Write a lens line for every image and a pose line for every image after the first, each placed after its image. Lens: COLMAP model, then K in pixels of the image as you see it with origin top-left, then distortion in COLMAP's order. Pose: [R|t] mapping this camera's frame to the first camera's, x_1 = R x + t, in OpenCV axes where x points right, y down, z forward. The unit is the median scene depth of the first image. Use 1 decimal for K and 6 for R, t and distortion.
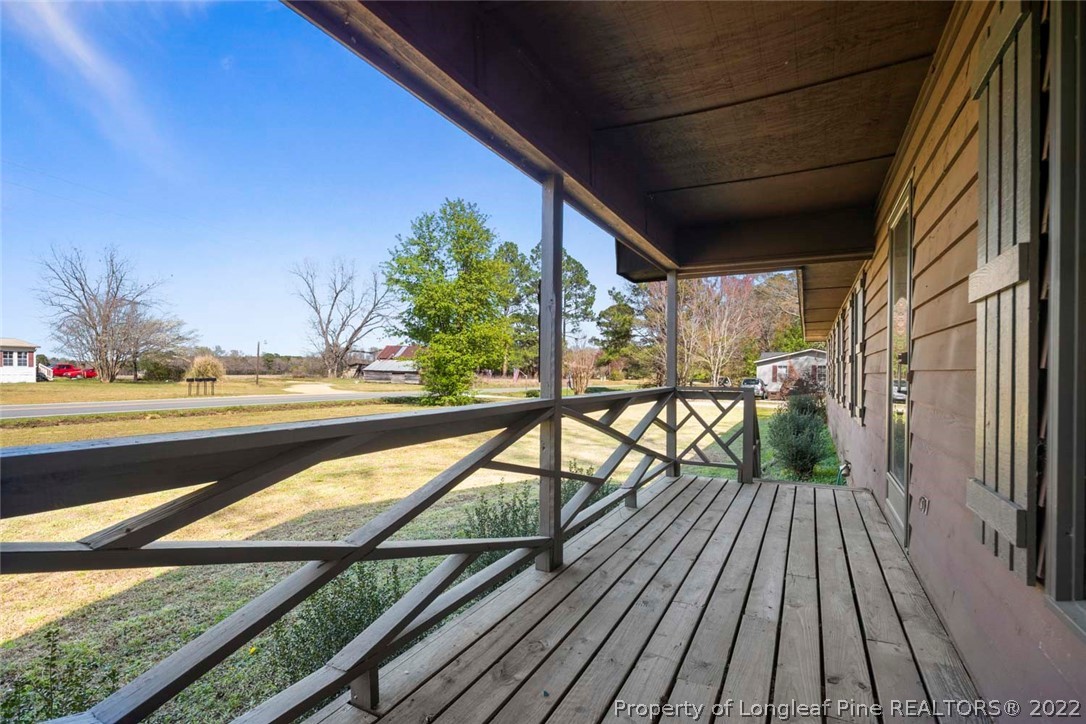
lens RADIAL K [[518.9, 0, 543.3], [0, 518.9, 367.5], [0, 0, 1]] dist [-0.021041, -0.000773]
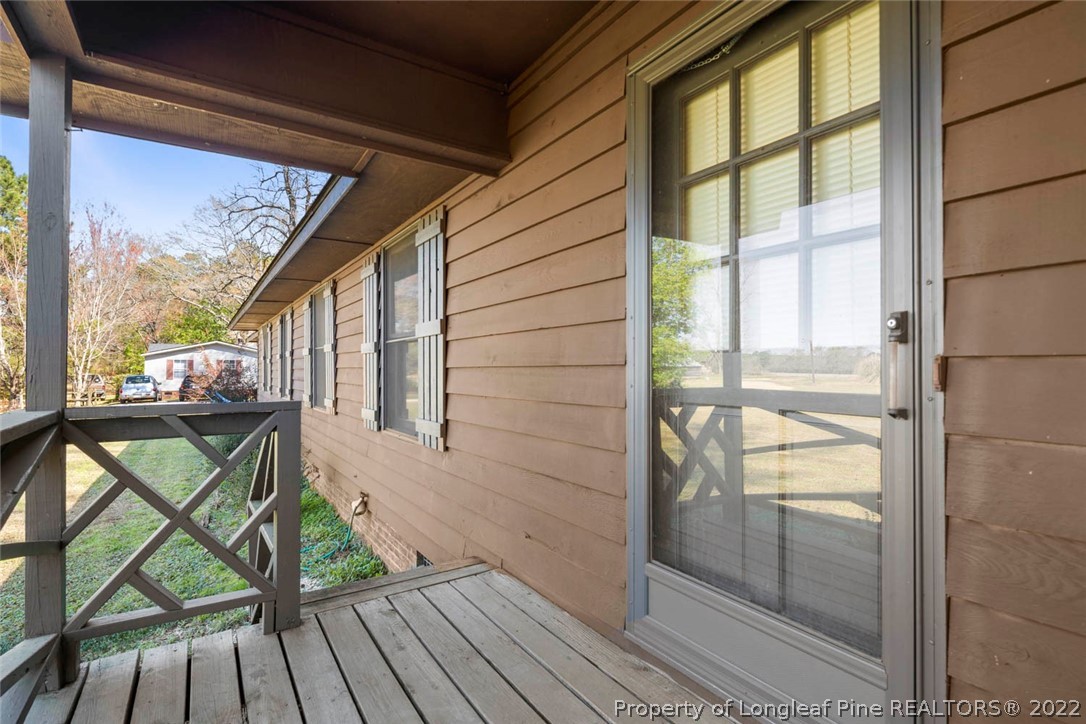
lens RADIAL K [[518.9, 0, 544.5], [0, 518.9, 362.2], [0, 0, 1]] dist [-0.021041, -0.000773]
pose [[0.481002, 0.007236, 0.876689, 0.118847], [-0.005069, 0.999972, -0.005472, 0.008908], [-0.876705, -0.001812, 0.481026, 0.569236]]
